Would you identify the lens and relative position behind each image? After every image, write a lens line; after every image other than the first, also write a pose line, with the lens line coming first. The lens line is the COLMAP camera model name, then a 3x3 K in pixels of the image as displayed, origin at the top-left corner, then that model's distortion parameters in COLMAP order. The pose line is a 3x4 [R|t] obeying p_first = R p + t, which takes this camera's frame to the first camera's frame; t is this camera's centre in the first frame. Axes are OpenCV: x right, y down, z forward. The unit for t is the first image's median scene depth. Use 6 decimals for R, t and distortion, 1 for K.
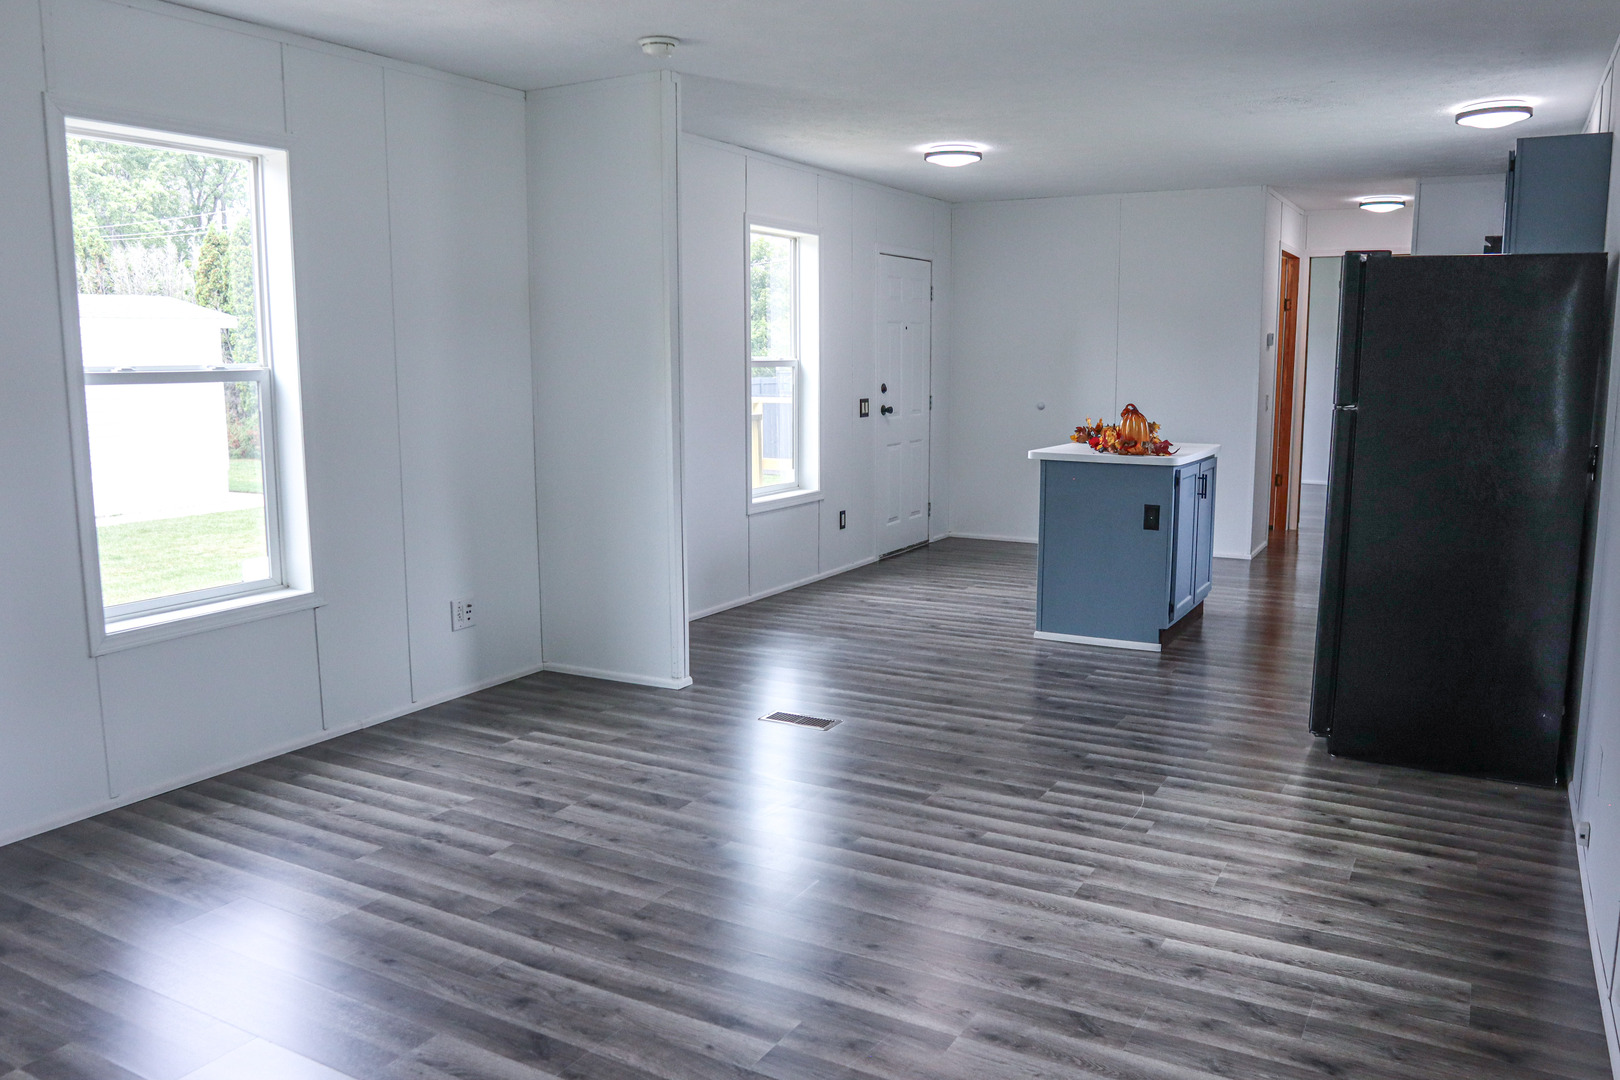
lens RADIAL K [[1183.7, 0, 822.4], [0, 1183.7, 522.7], [0, 0, 1]] dist [-0.066943, 0.004155]
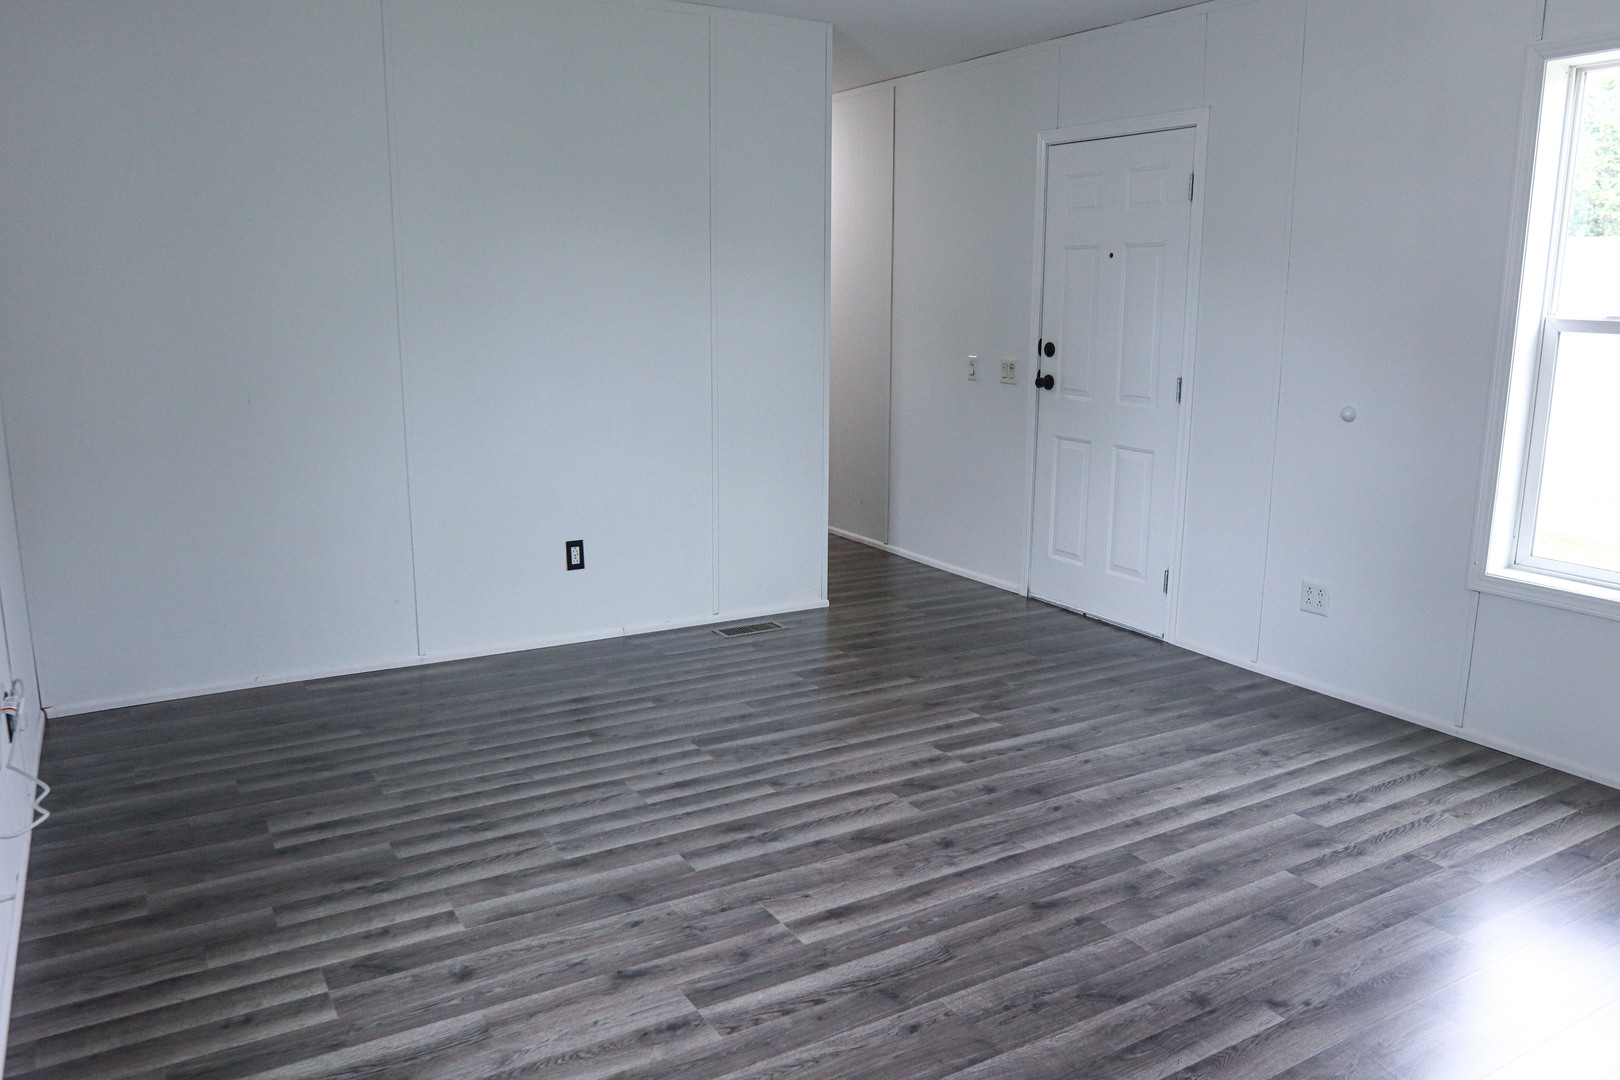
lens RADIAL K [[1183.7, 0, 822.4], [0, 1183.7, 522.7], [0, 0, 1]] dist [-0.066943, 0.004155]
pose [[-0.473979, 0.166151, -0.864718, 0.626662], [-0.130073, 0.958051, 0.255381, -0.153544], [0.870876, 0.233522, -0.432485, 1.062090]]
